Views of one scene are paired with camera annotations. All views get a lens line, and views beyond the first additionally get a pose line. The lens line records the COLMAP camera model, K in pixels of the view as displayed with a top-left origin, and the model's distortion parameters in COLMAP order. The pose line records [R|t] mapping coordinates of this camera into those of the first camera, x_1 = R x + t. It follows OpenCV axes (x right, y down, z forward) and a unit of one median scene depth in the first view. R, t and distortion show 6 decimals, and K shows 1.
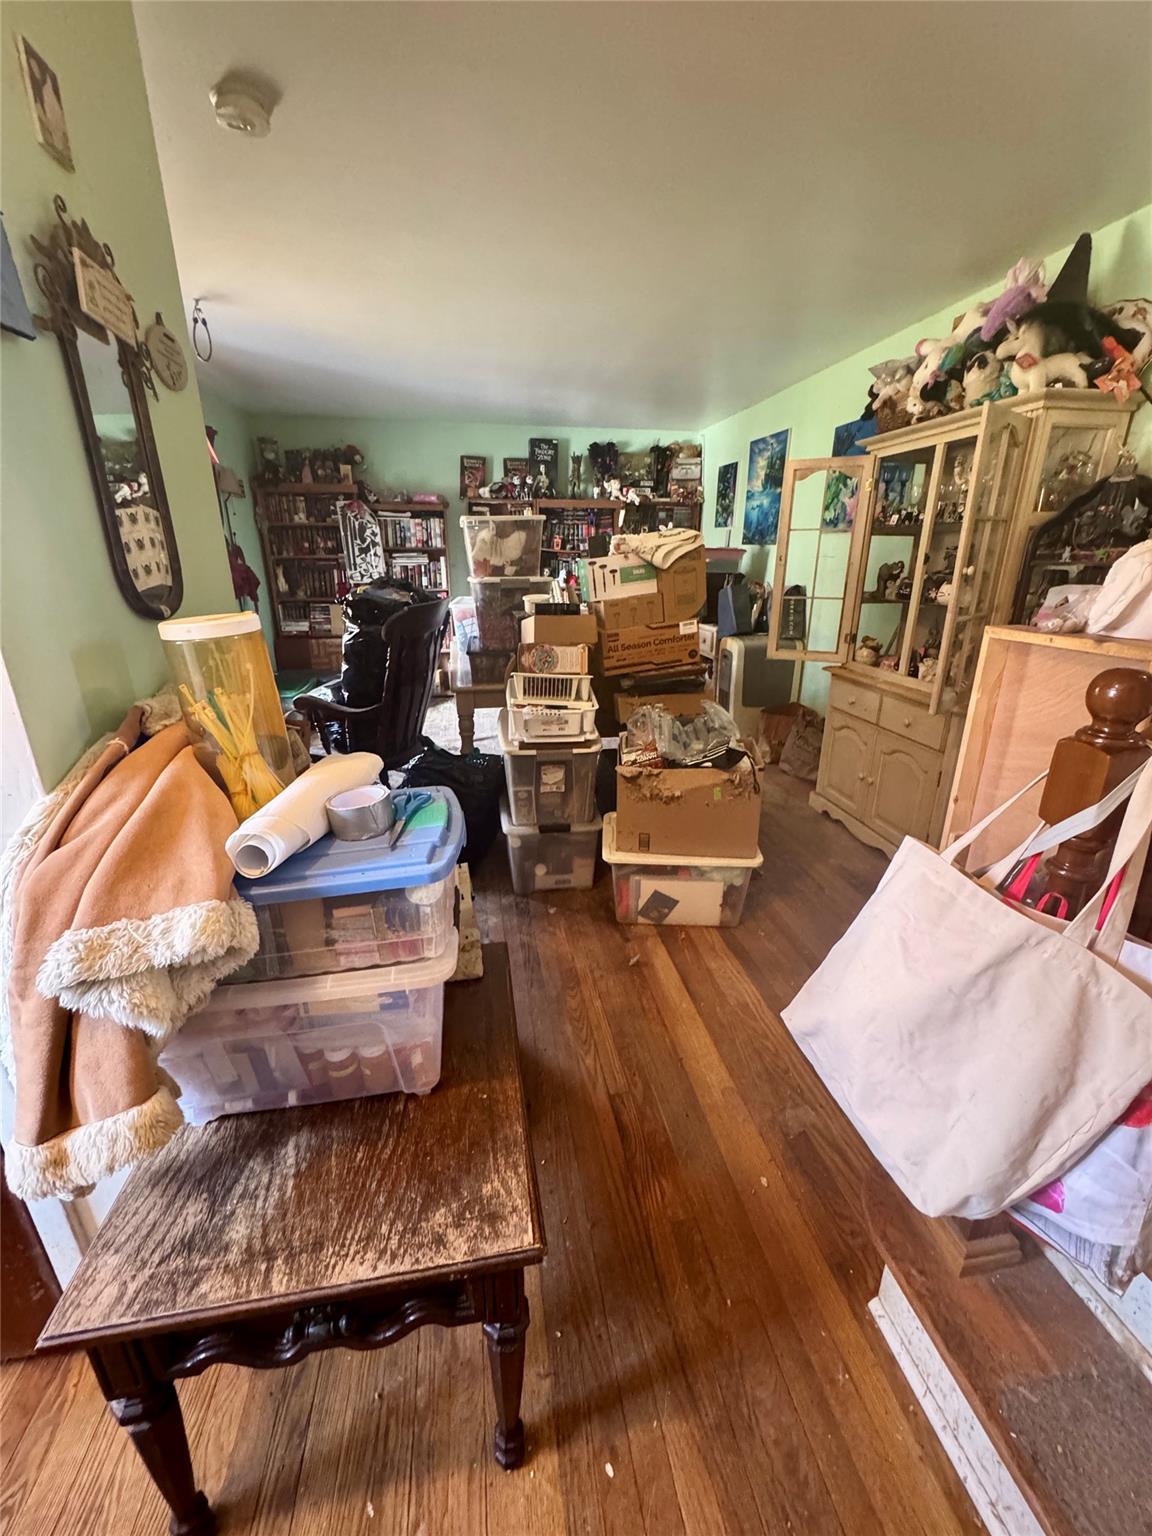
lens RADIAL K [[616.4, 0, 575.0], [0, 616.4, 774.6], [0, 0, 1]] dist [-0.003252, 0.000144]
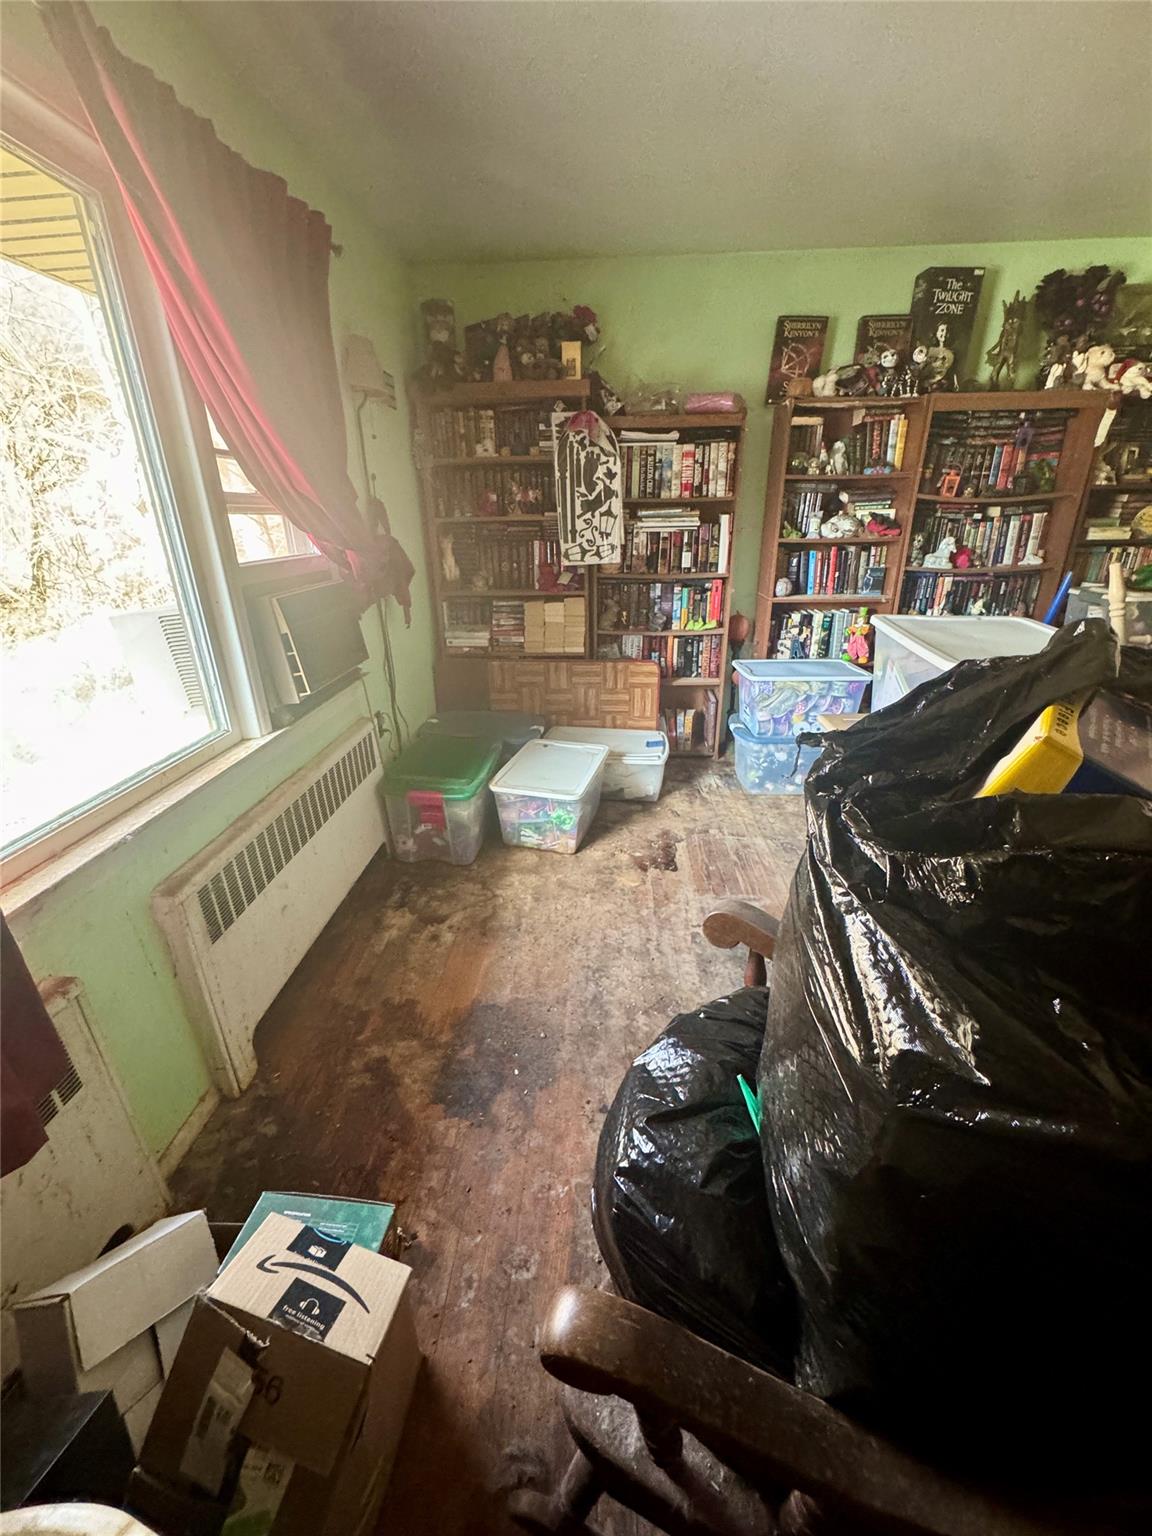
lens RADIAL K [[616.4, 0, 575.6], [0, 616.4, 777.5], [0, 0, 1]] dist [-0.003252, 0.000144]
pose [[0.975362, 0.071773, -0.208610, -0.218386], [-0.058016, 0.995763, 0.071344, -0.155638], [0.212847, -0.057484, 0.975393, 0.432851]]
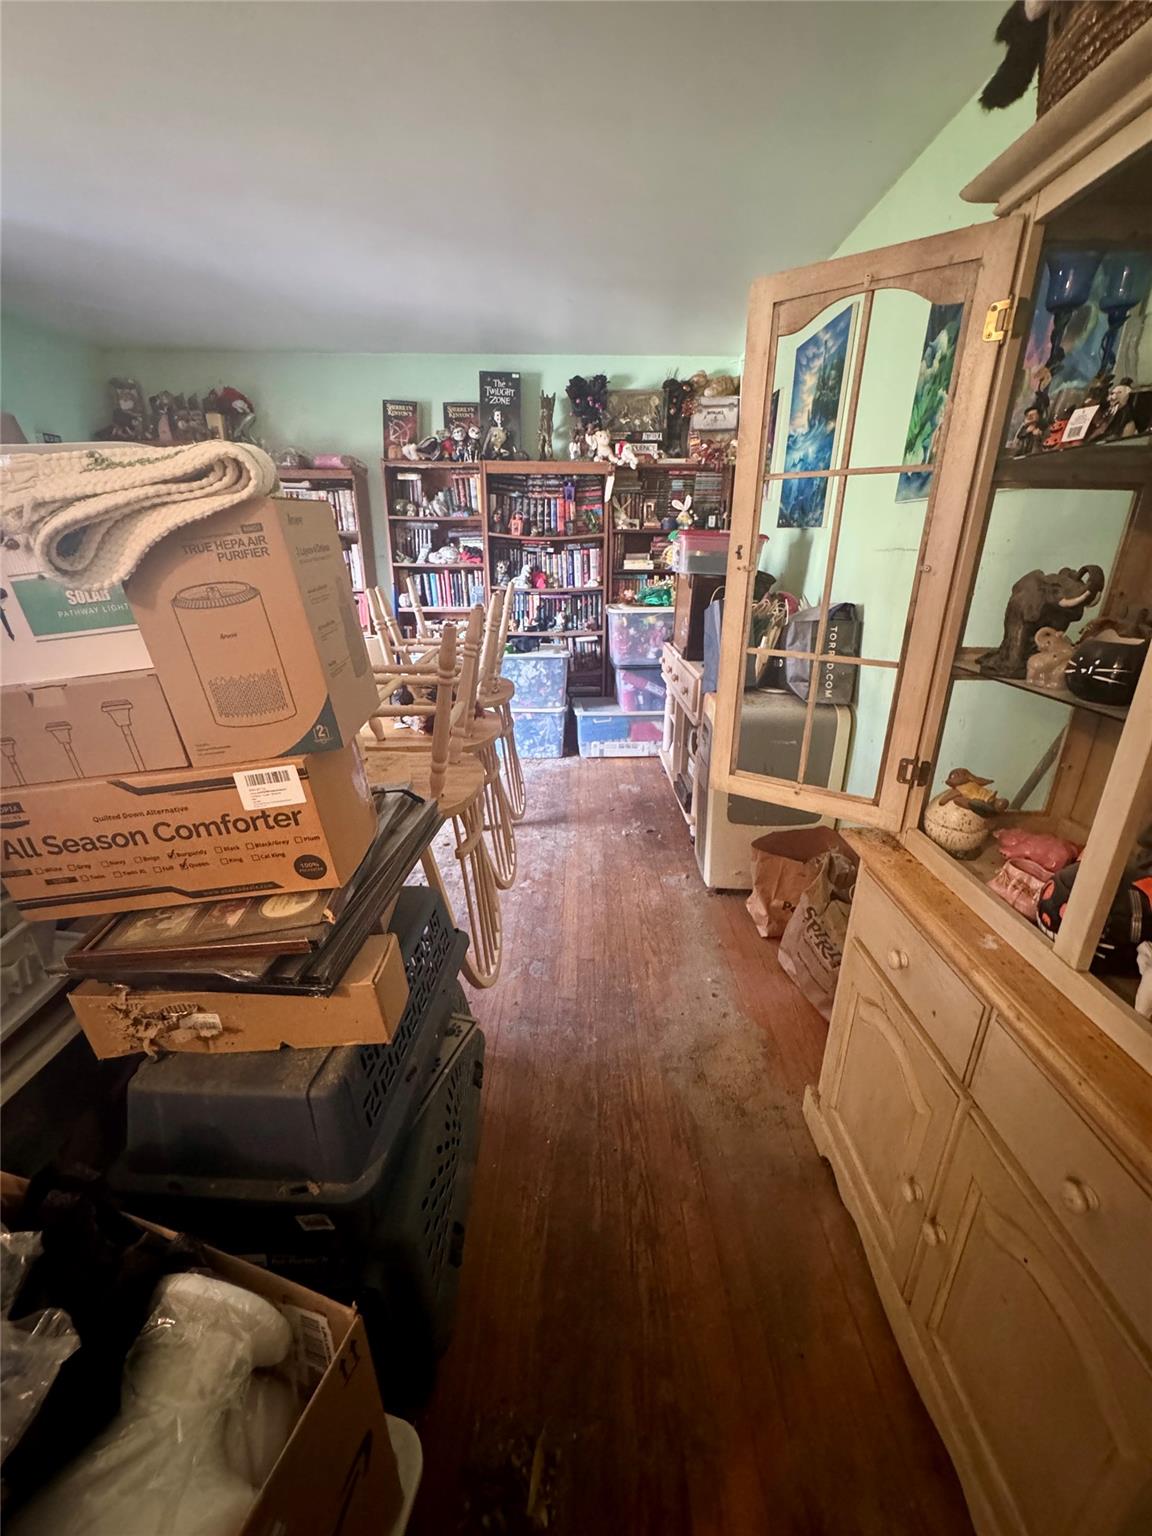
lens RADIAL K [[616.4, 0, 577.6], [0, 616.4, 773.4], [0, 0, 1]] dist [-0.003252, 0.000144]
pose [[0.985749, 0.065503, -0.154948, 0.171144], [-0.063528, 0.997824, 0.017669, -0.119926], [0.155768, -0.007574, 0.987765, 0.338989]]
